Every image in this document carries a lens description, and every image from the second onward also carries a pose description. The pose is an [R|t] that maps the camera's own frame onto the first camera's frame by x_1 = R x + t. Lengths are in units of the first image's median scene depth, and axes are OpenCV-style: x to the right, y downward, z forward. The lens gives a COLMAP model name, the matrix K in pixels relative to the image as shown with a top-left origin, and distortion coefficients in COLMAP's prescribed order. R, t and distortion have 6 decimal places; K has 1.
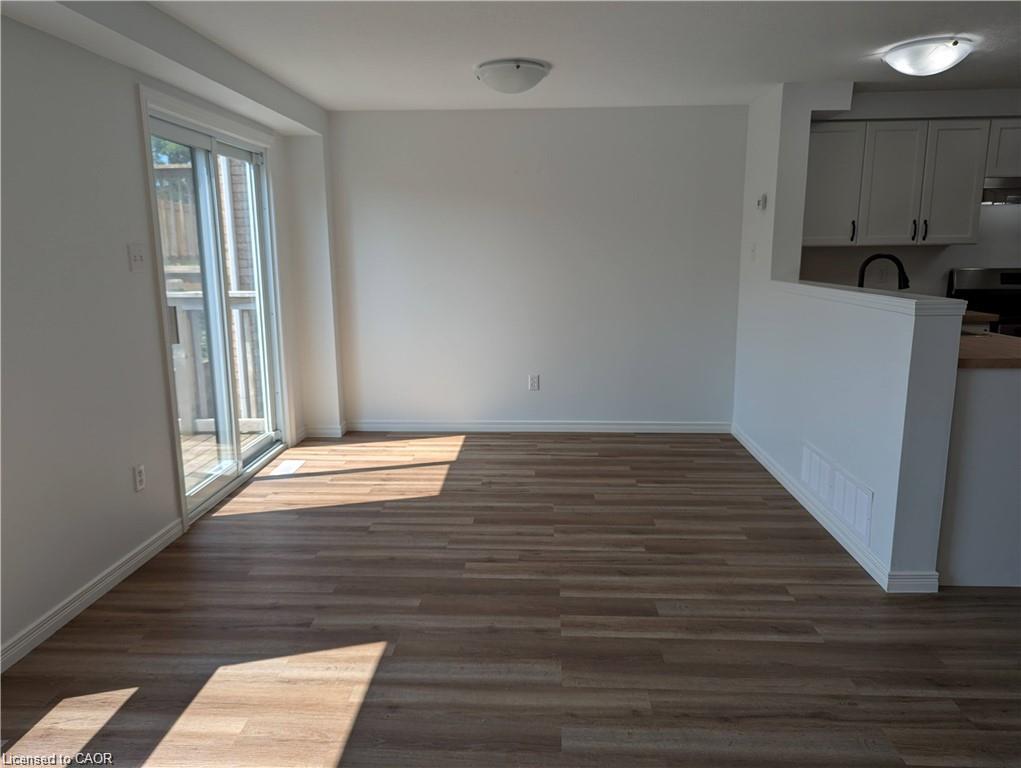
lens RADIAL K [[725.6, 0, 506.8], [0, 725.6, 380.0], [0, 0, 1]] dist [0.051873, -0.045418]
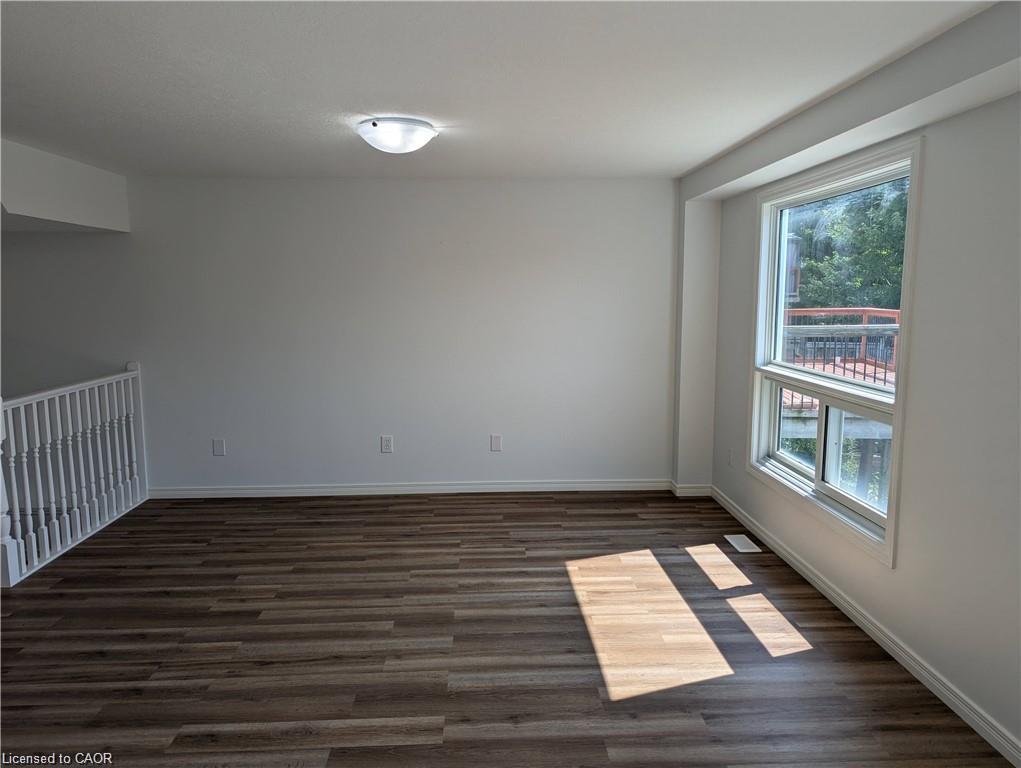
lens RADIAL K [[725.6, 0, 506.8], [0, 725.6, 380.0], [0, 0, 1]] dist [0.051873, -0.045418]
pose [[-0.995883, 0.021431, -0.088083, 0.074022], [-0.005884, 0.954325, 0.298714, -0.428315], [0.090462, 0.298002, -0.950269, 1.993471]]
